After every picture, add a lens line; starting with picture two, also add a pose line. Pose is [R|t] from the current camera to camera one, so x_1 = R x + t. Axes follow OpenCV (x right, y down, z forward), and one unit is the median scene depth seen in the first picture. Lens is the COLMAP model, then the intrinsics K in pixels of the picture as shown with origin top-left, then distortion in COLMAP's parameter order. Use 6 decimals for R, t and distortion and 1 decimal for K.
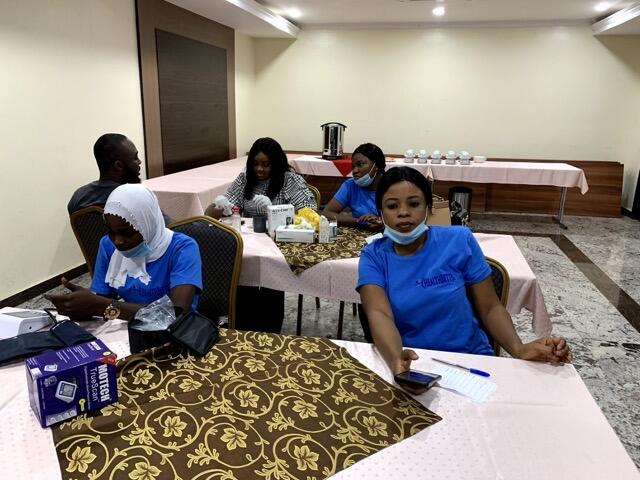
lens RADIAL K [[486.3, 0, 313.8], [0, 486.3, 244.2], [0, 0, 1]] dist [0.077296, -0.106964]
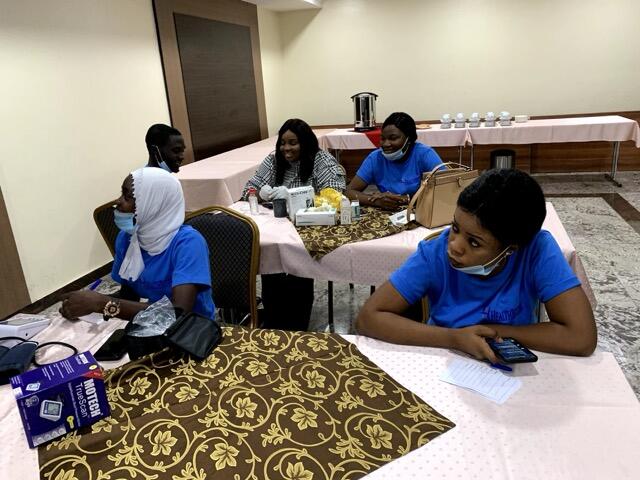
lens RADIAL K [[486.2, 0, 320.0], [0, 486.2, 240.0], [0, 0, 1]] dist [0.069469, -0.090175]
pose [[0.994338, -0.061016, -0.086995, 0.090003], [0.064930, 0.996967, 0.042902, -0.028171], [0.084113, -0.048308, 0.995285, 0.082561]]
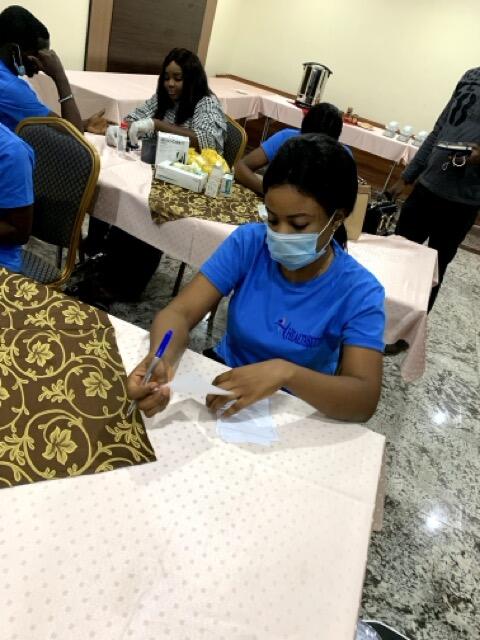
lens RADIAL K [[486.2, 0, 240.0], [0, 486.2, 320.0], [0, 0, 1]] dist [0.069469, -0.090175]
pose [[0.958113, 0.284958, -0.028621, 0.269654], [-0.269428, 0.930733, 0.247275, -0.045706], [0.097101, -0.229206, 0.968522, 0.272385]]
